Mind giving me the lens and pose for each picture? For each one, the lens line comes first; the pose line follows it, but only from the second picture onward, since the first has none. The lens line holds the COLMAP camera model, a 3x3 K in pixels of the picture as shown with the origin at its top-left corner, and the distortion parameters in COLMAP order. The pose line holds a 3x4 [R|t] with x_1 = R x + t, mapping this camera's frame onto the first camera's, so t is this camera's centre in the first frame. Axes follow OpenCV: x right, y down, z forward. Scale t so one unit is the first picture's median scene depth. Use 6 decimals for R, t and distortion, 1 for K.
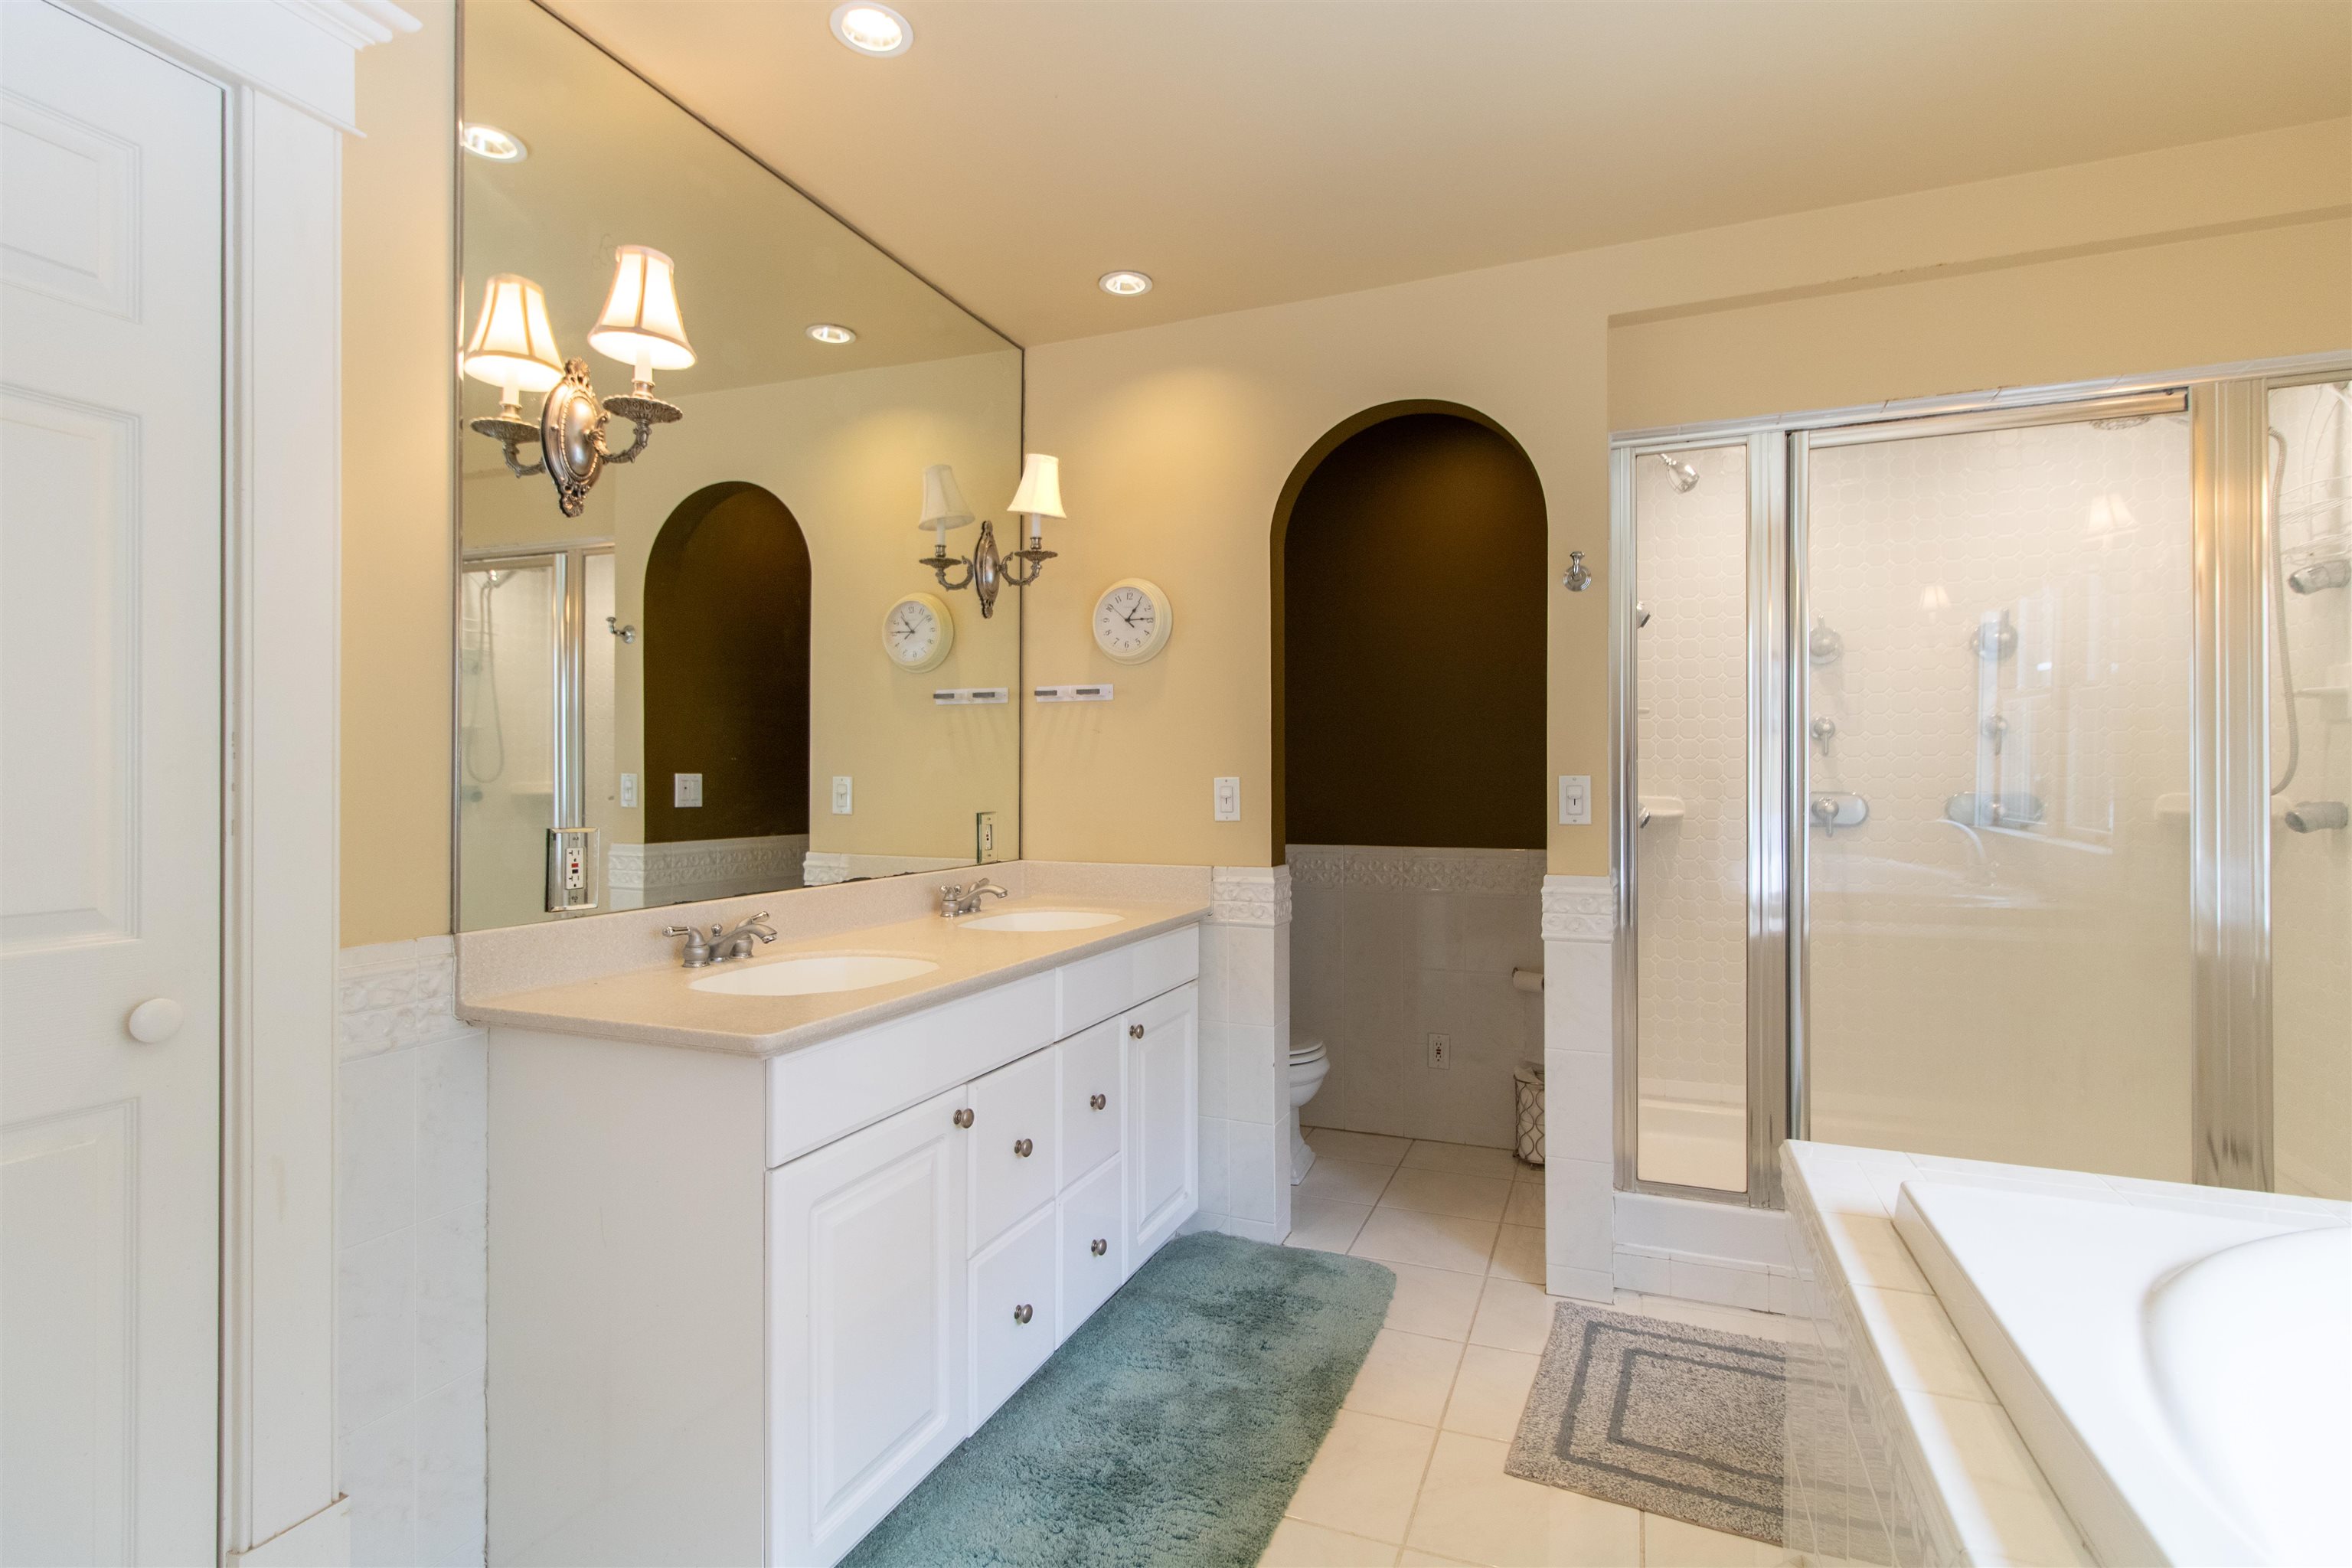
lens RADIAL K [[1097.6, 0, 1167.1], [0, 1097.6, 775.7], [0, 0, 1]] dist [-0.000643, 0.001417]
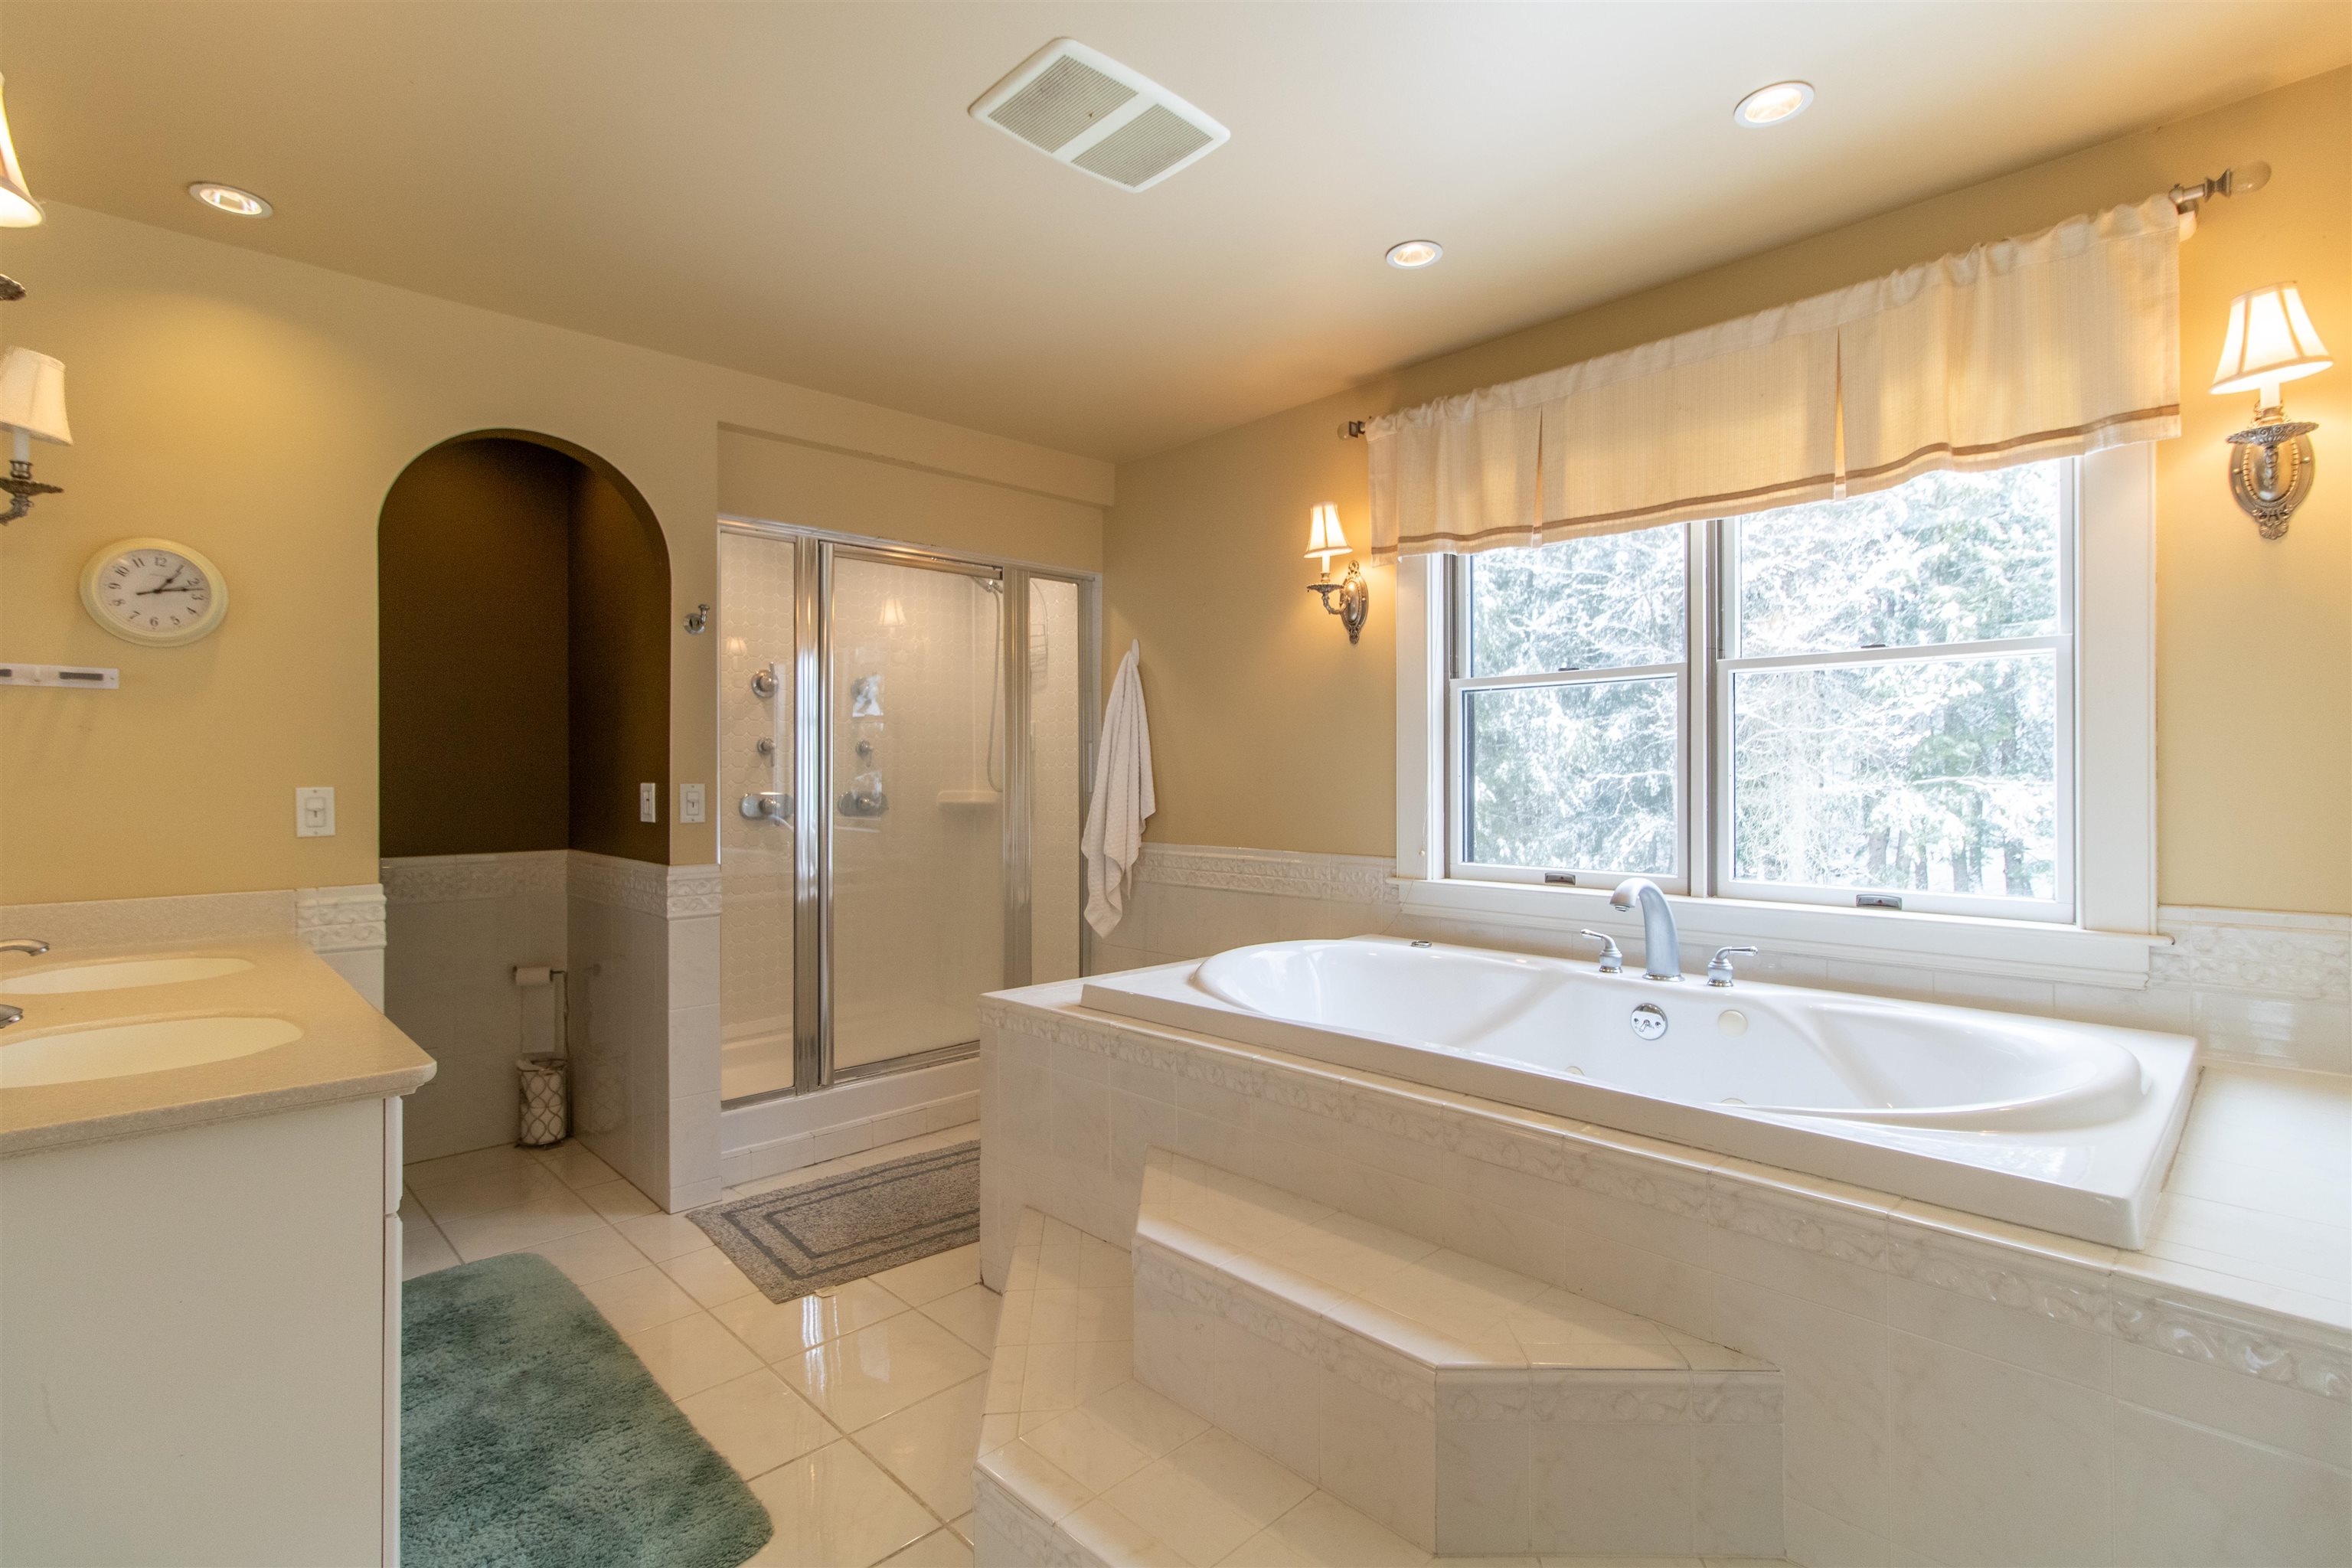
lens RADIAL K [[1097.6, 0, 1144.1], [0, 1097.6, 777.6], [0, 0, 1]] dist [-0.000643, 0.001417]
pose [[0.426926, -0.000869, 0.904286, -0.531580], [0.006827, 0.999974, -0.002262, 0.000315], [-0.904261, 0.007140, 0.426921, 0.015266]]
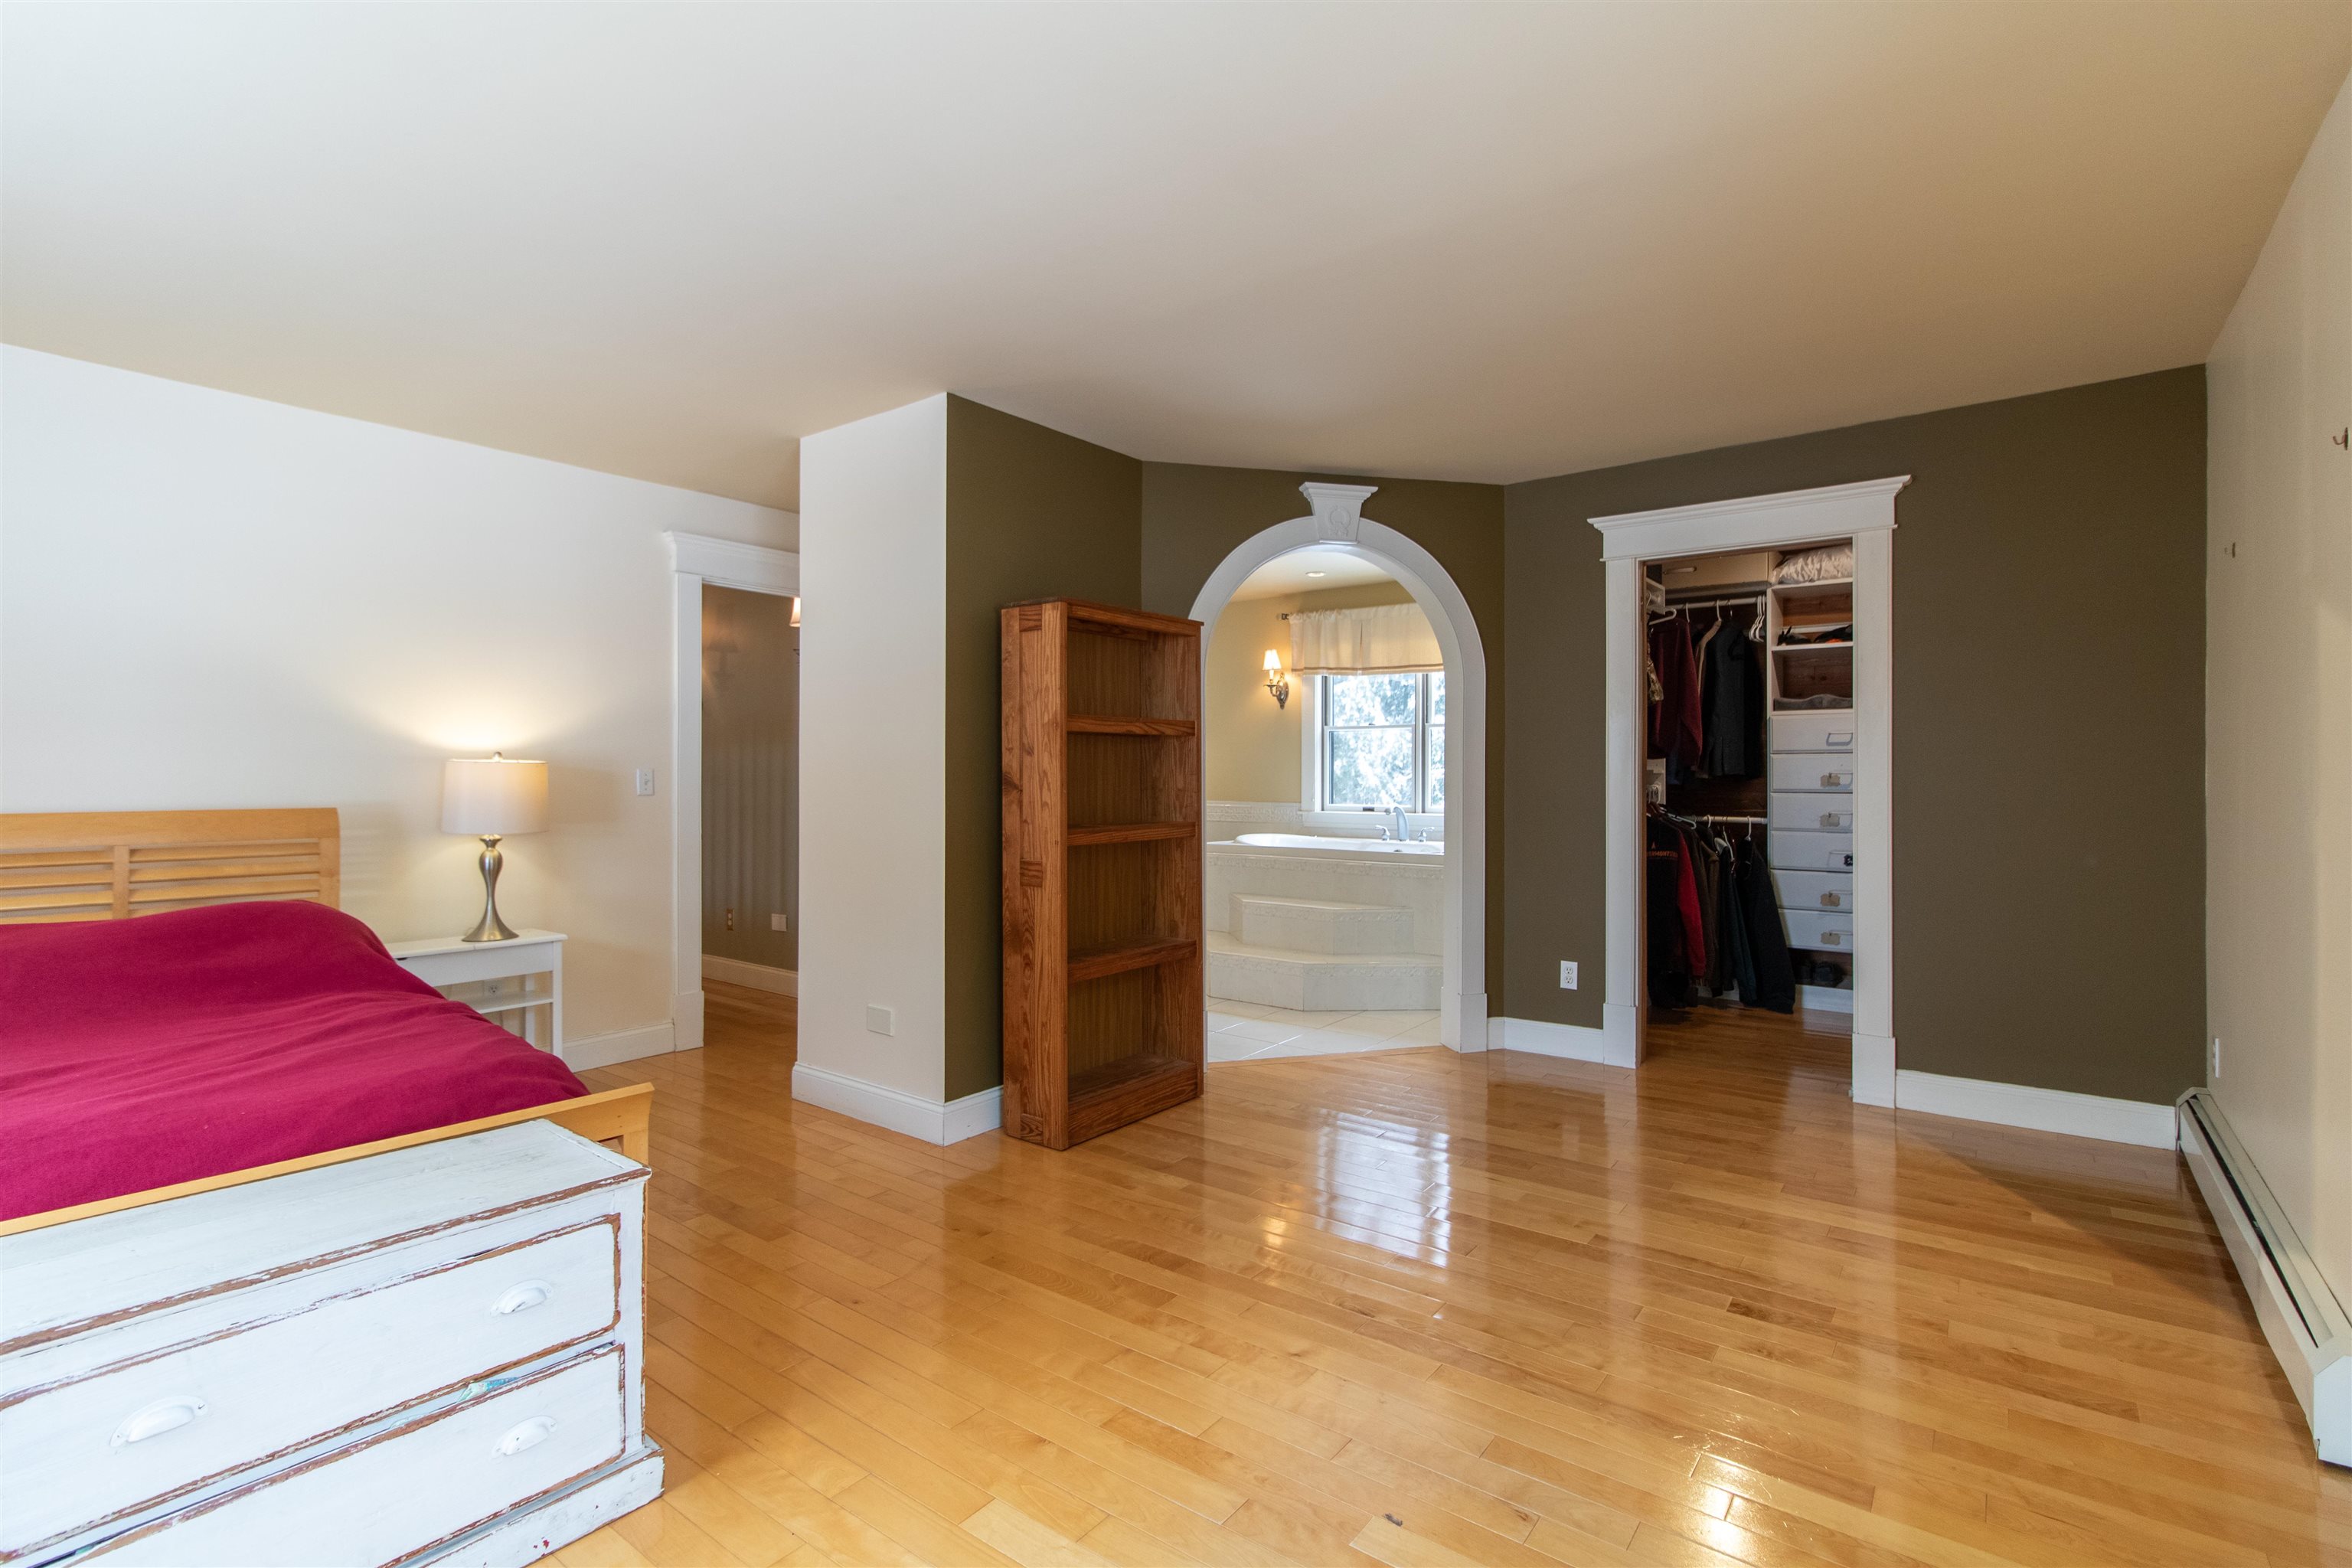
lens RADIAL K [[1097.6, 0, 1159.2], [0, 1097.6, 778.8], [0, 0, 1]] dist [-0.000643, 0.001417]
pose [[0.279215, -0.004372, 0.960219, -2.199543], [0.004340, 0.999985, 0.003291, 0.016395], [-0.960219, 0.003248, 0.279230, -0.162874]]
